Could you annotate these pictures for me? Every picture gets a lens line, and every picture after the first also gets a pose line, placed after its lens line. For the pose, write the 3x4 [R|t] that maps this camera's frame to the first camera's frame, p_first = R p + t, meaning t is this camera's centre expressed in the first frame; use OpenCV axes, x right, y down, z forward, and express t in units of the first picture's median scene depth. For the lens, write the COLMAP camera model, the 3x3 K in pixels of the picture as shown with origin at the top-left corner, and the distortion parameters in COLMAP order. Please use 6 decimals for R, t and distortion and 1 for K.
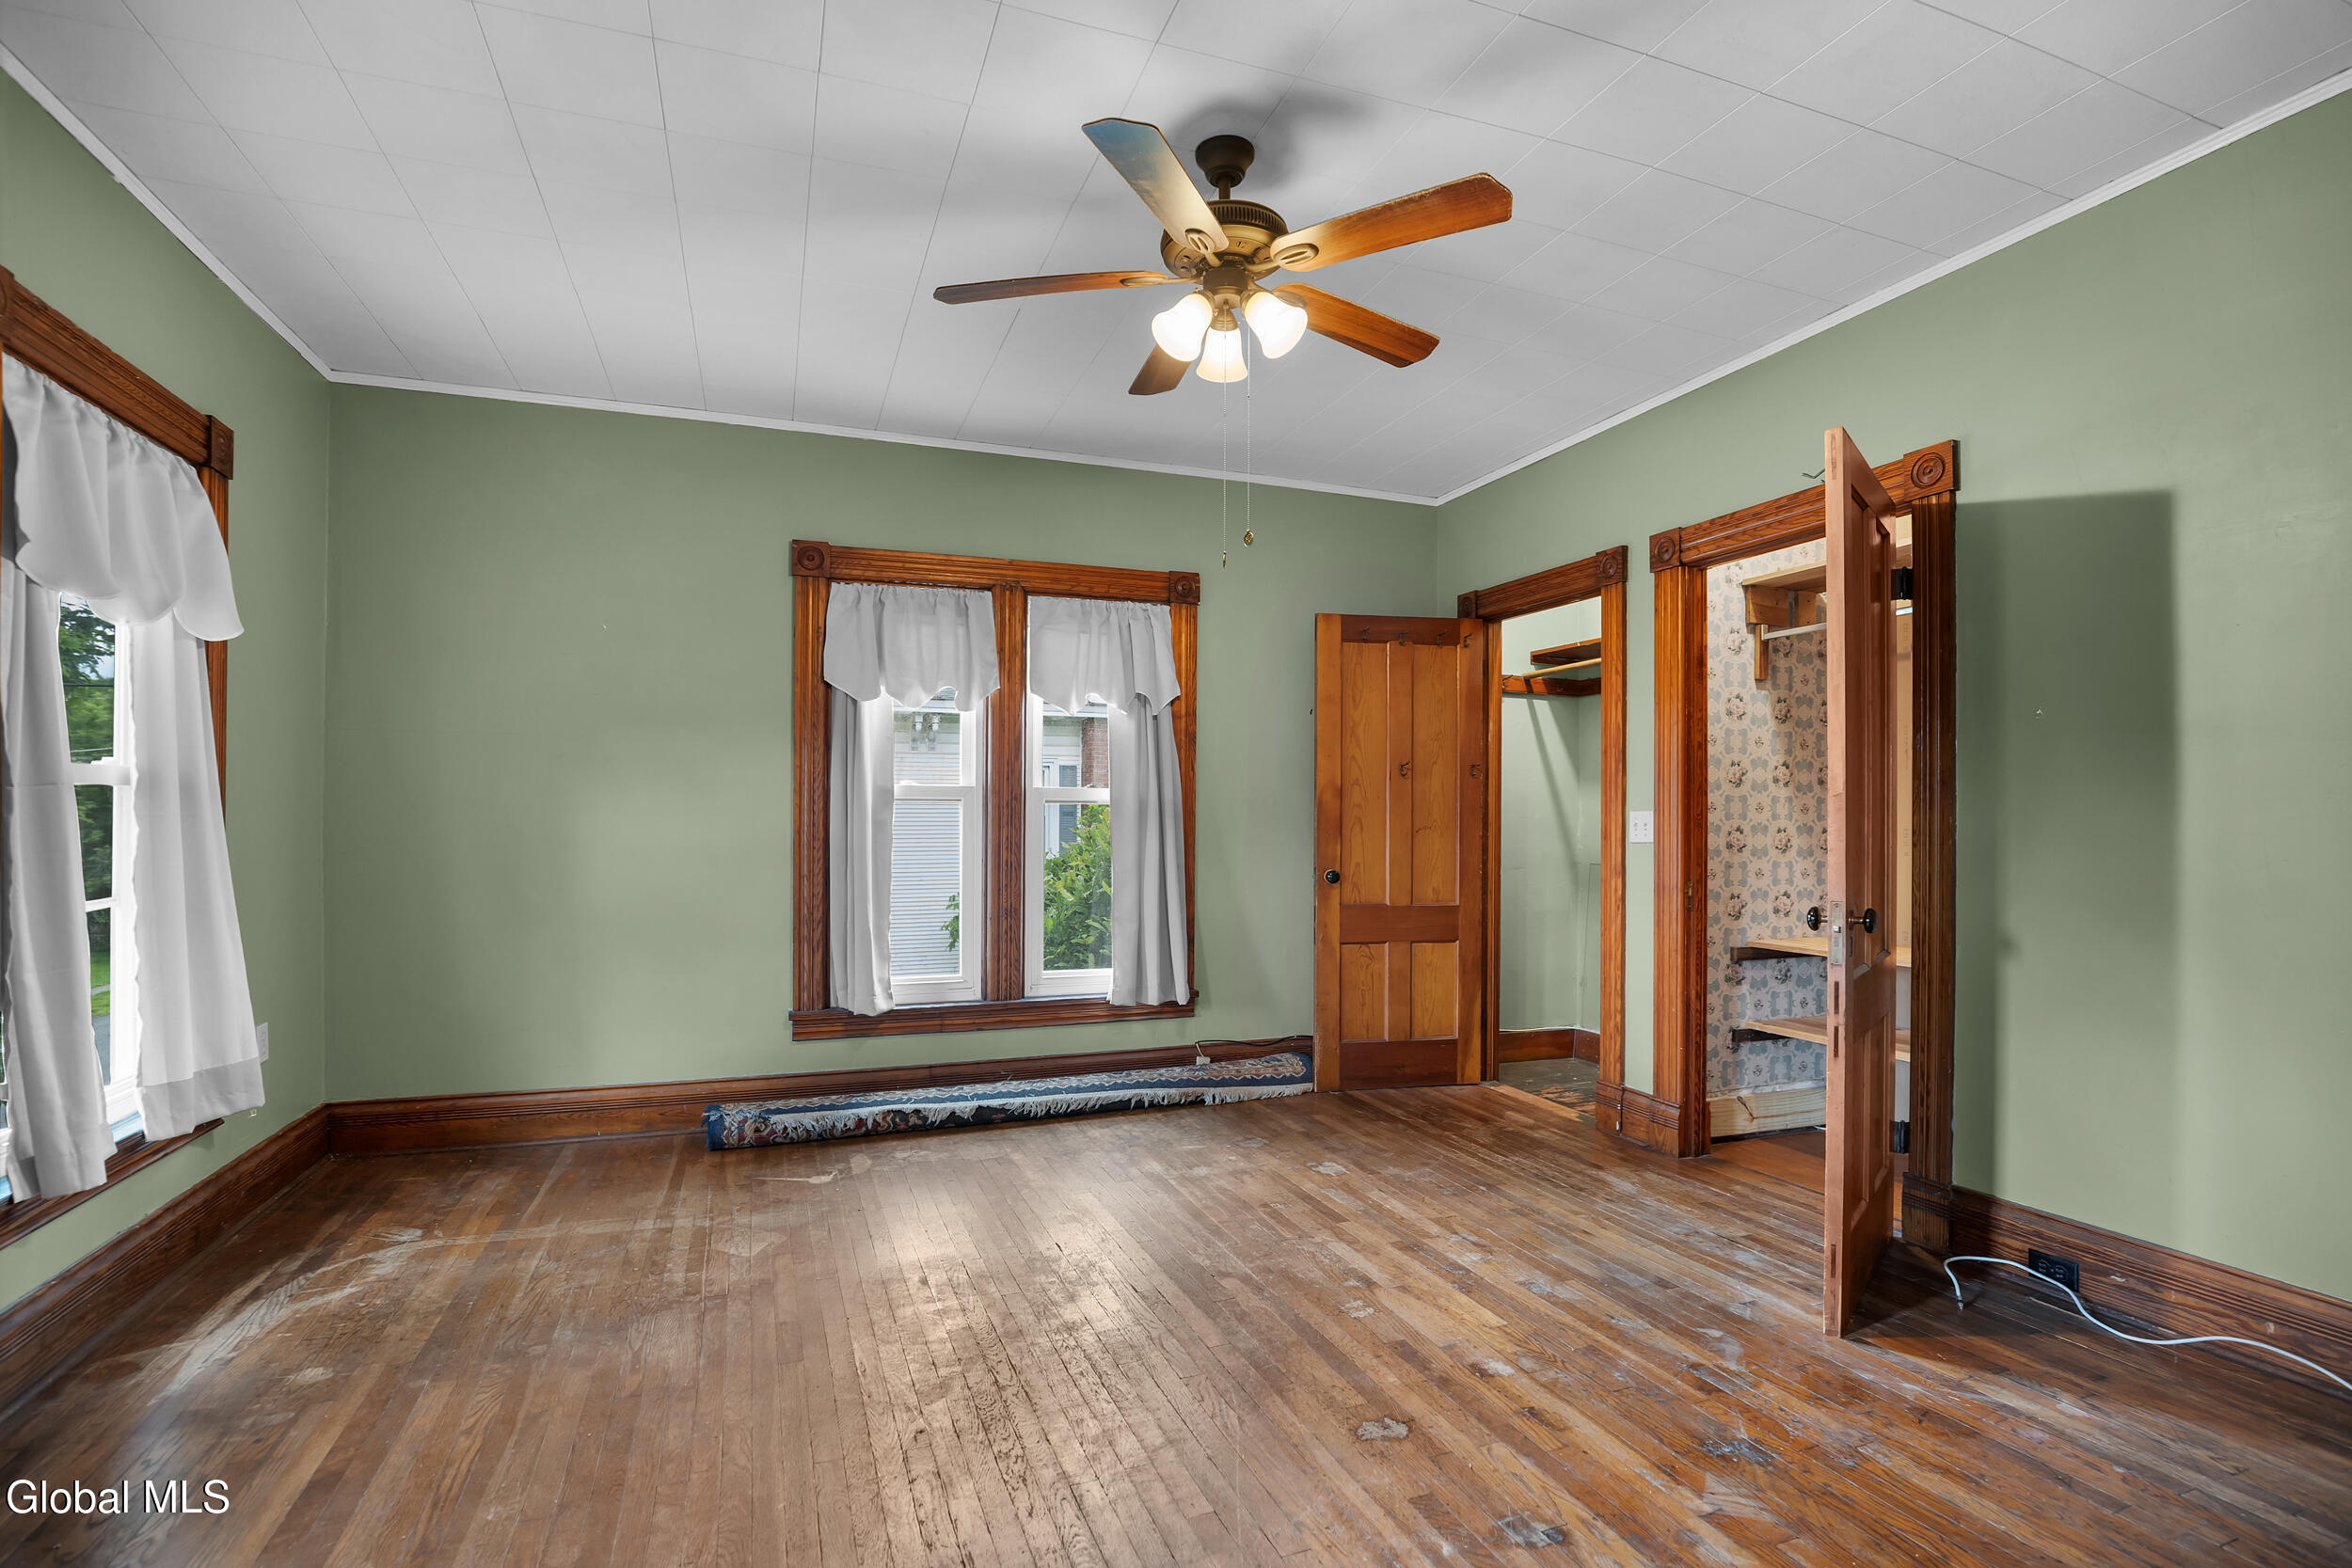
lens RADIAL K [[1137.4, 0, 1181.0], [0, 1137.4, 805.7], [0, 0, 1]] dist [-0.028127, 0.001045]
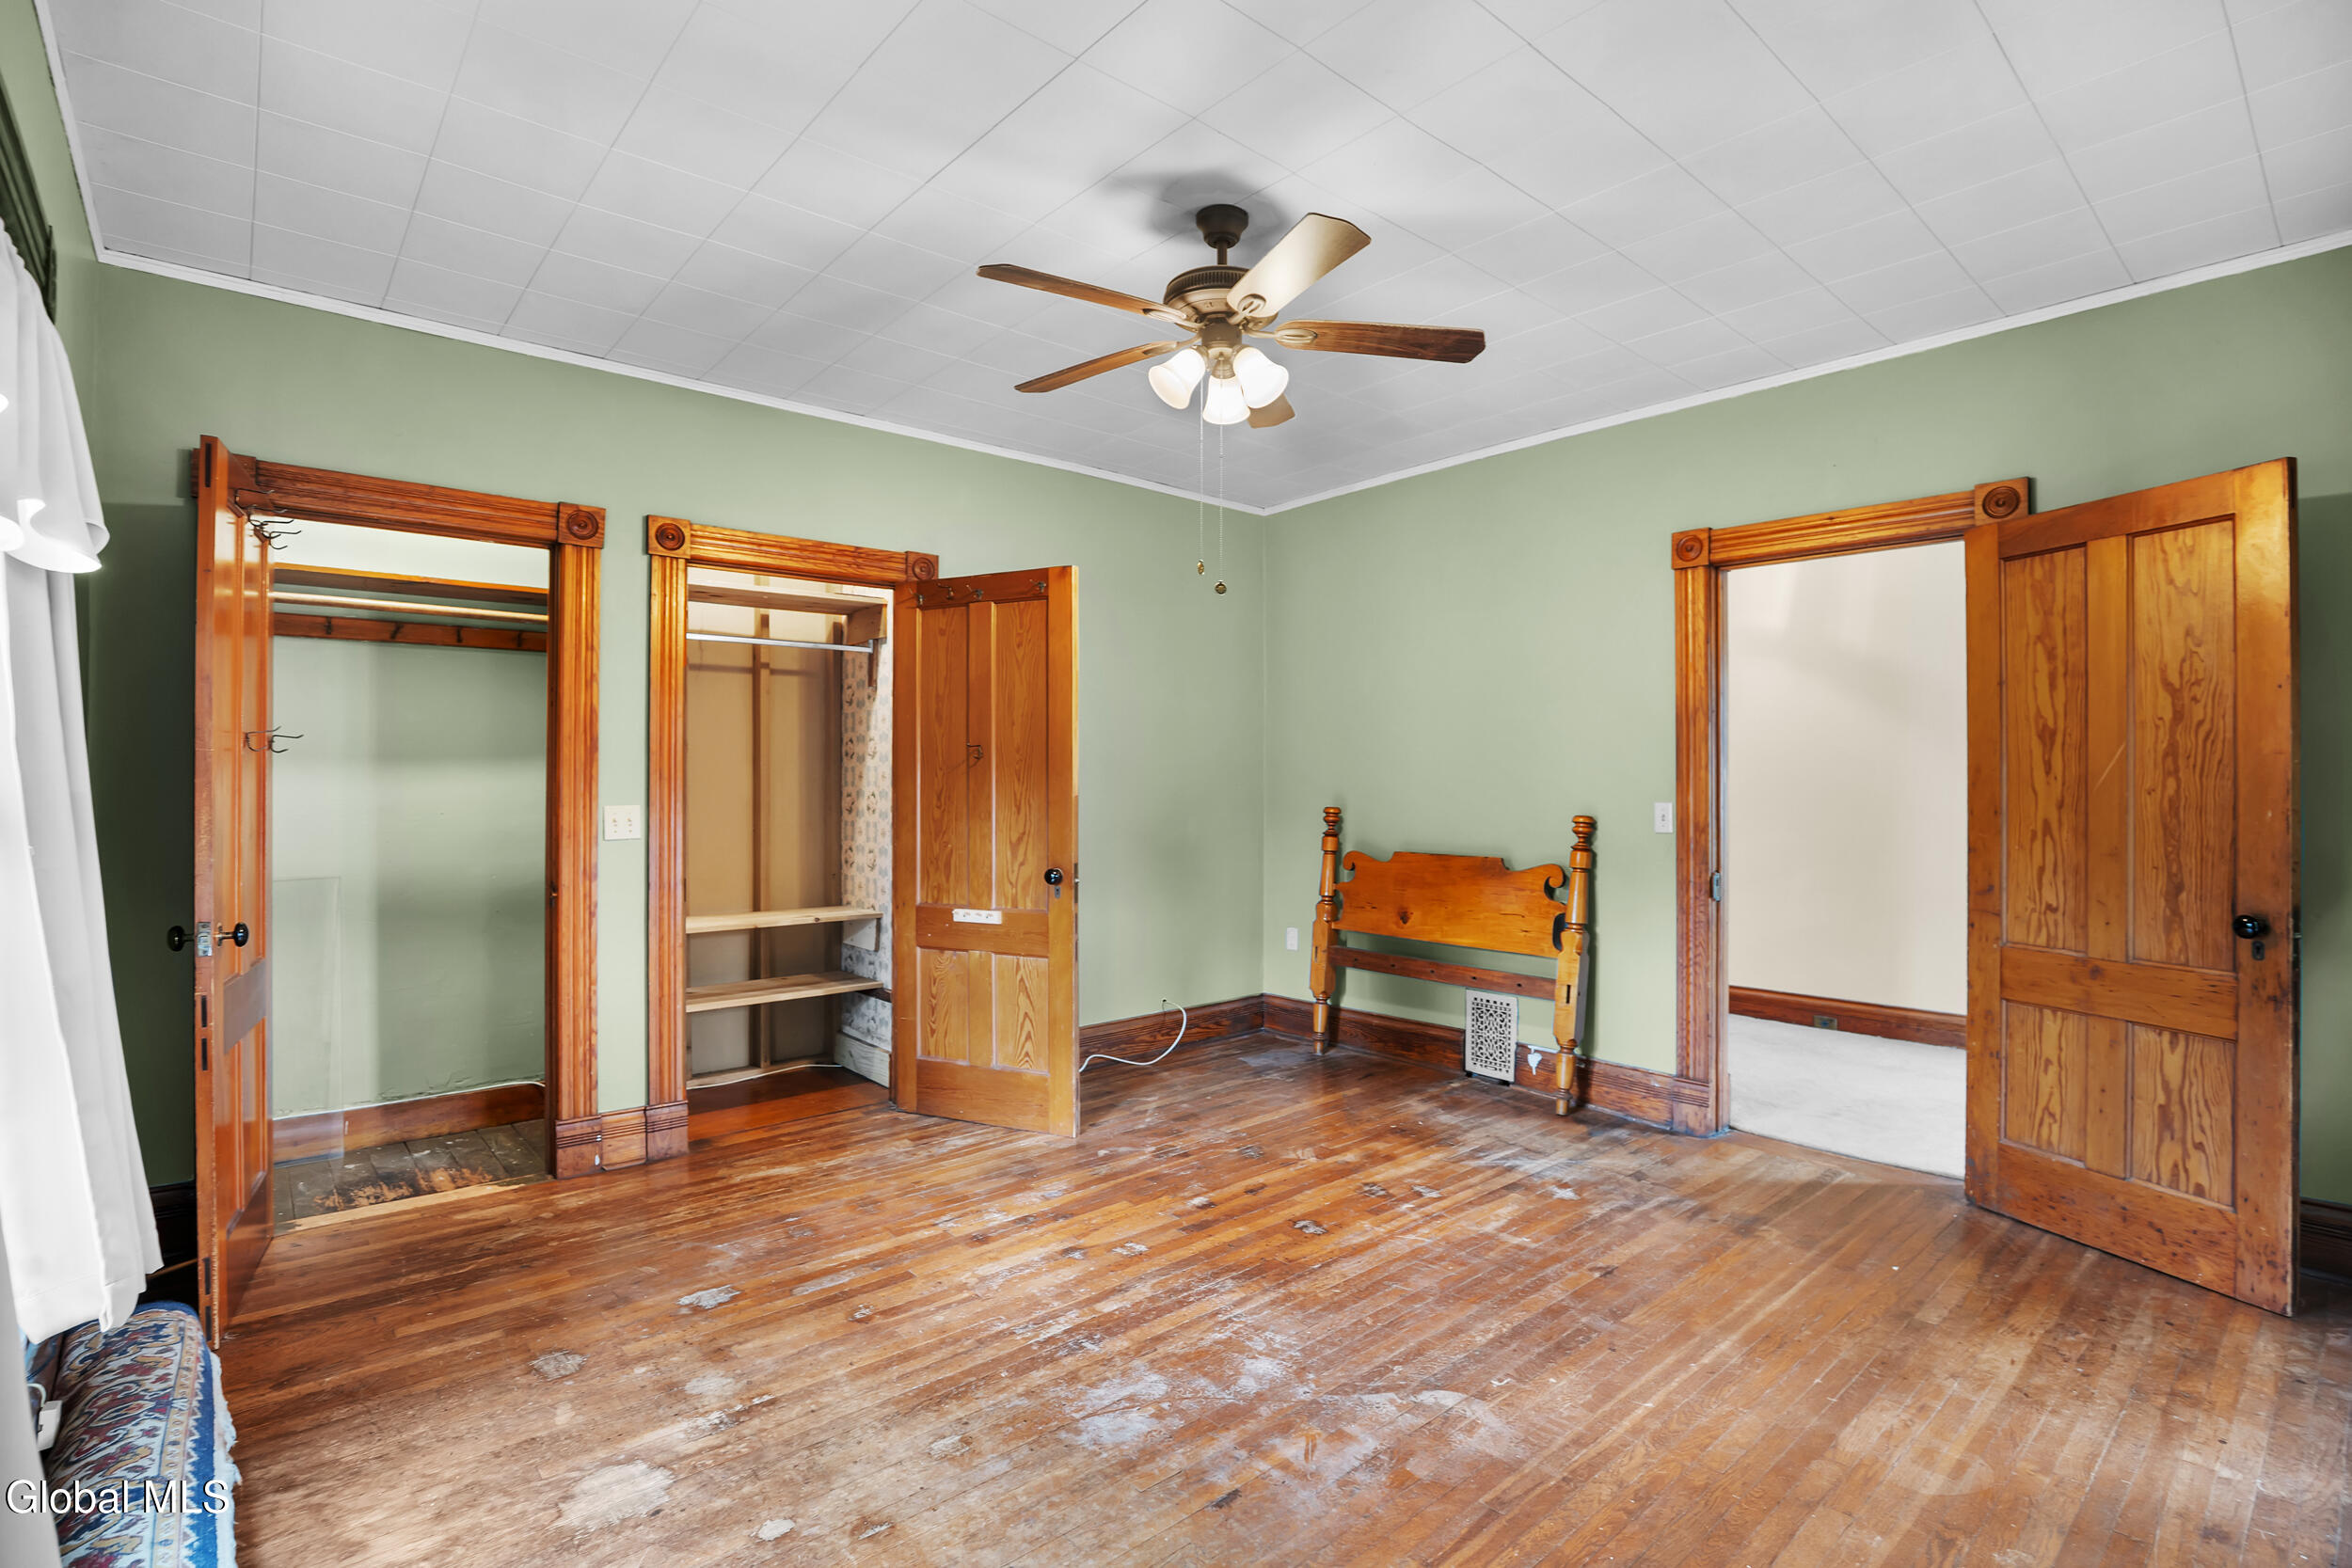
lens RADIAL K [[1137.4, 0, 1180.7], [0, 1137.4, 785.8], [0, 0, 1]] dist [-0.028127, 0.001045]
pose [[-0.372177, 0.000743, 0.928162, -0.856785], [-0.012116, 0.999911, -0.005659, -0.016689], [-0.928083, -0.013352, -0.372135, 1.280370]]
